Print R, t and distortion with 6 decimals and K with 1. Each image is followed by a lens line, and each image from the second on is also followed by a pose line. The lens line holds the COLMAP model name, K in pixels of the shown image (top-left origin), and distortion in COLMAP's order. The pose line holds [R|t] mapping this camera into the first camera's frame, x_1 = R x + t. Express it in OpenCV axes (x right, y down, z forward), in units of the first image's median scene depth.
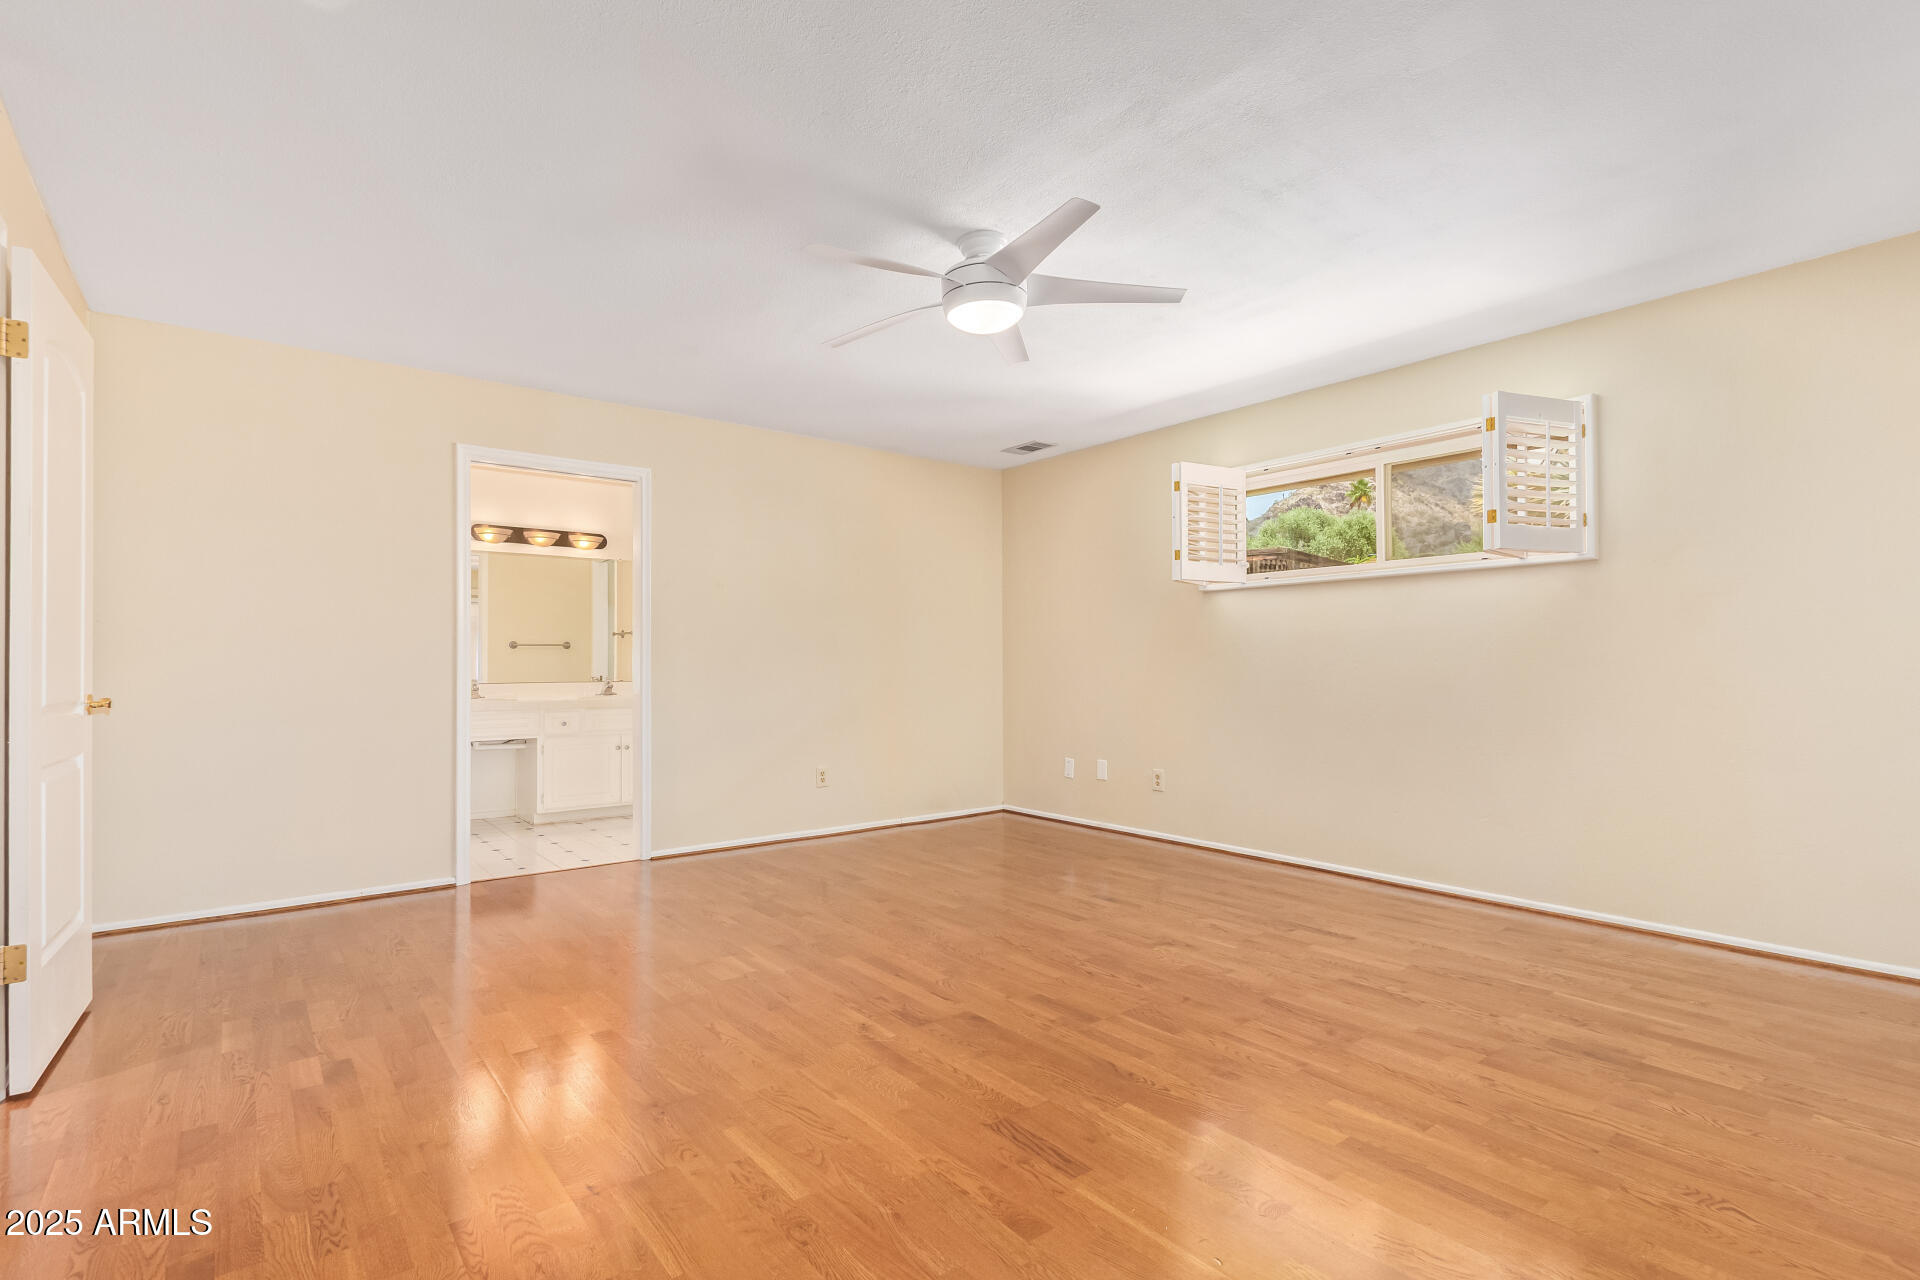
lens RADIAL K [[914.7, 0, 958.9], [0, 914.7, 658.9], [0, 0, 1]] dist [-0.003719, -0.001569]
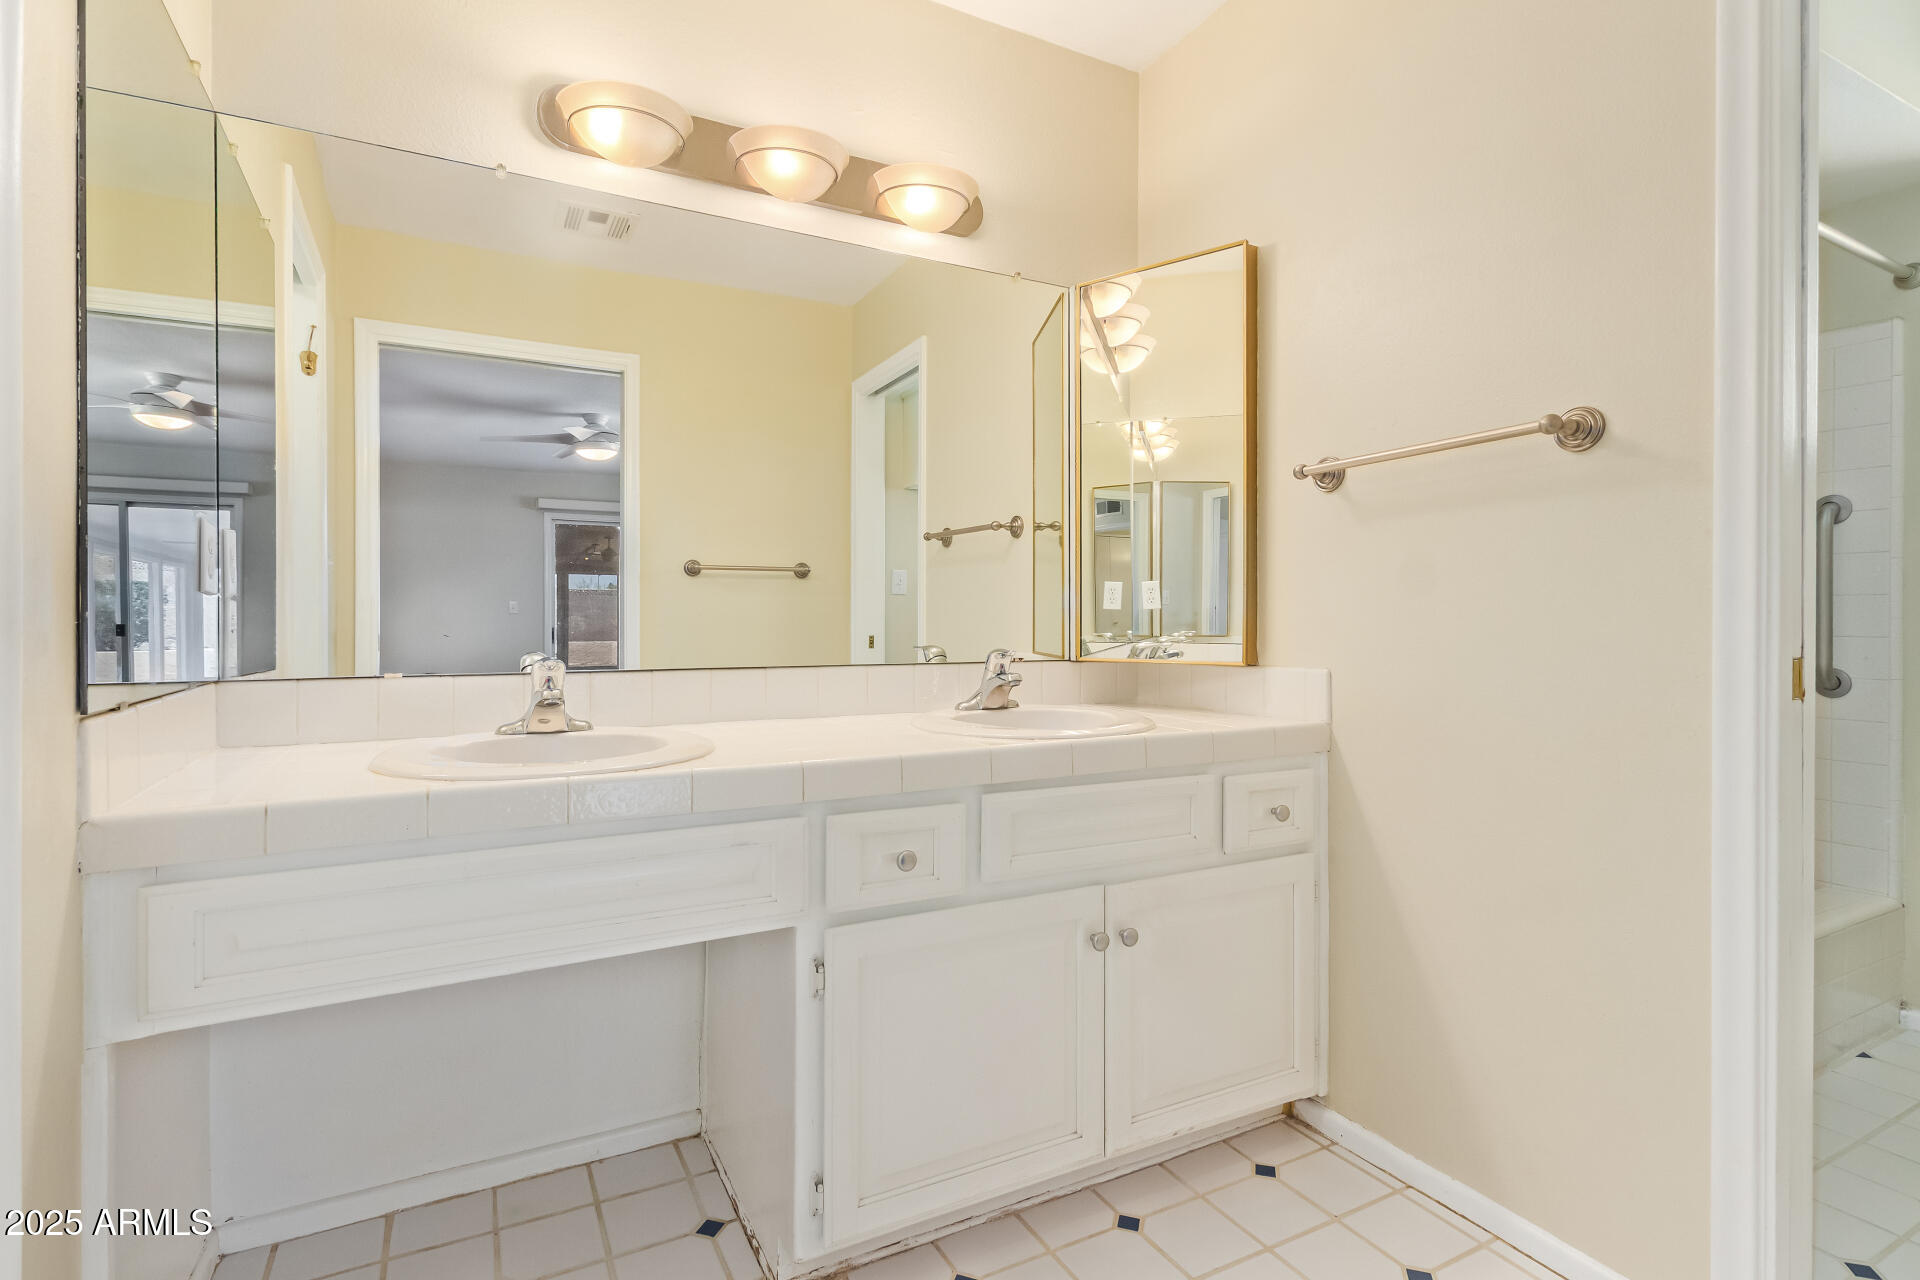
lens RADIAL K [[914.7, 0, 966.8], [0, 914.7, 623.8], [0, 0, 1]] dist [-0.003719, -0.001569]
pose [[0.987356, 0.004718, -0.158448, -0.360732], [-0.003224, 0.999948, 0.009680, 0.008668], [0.158486, -0.009047, 0.987320, 0.735684]]
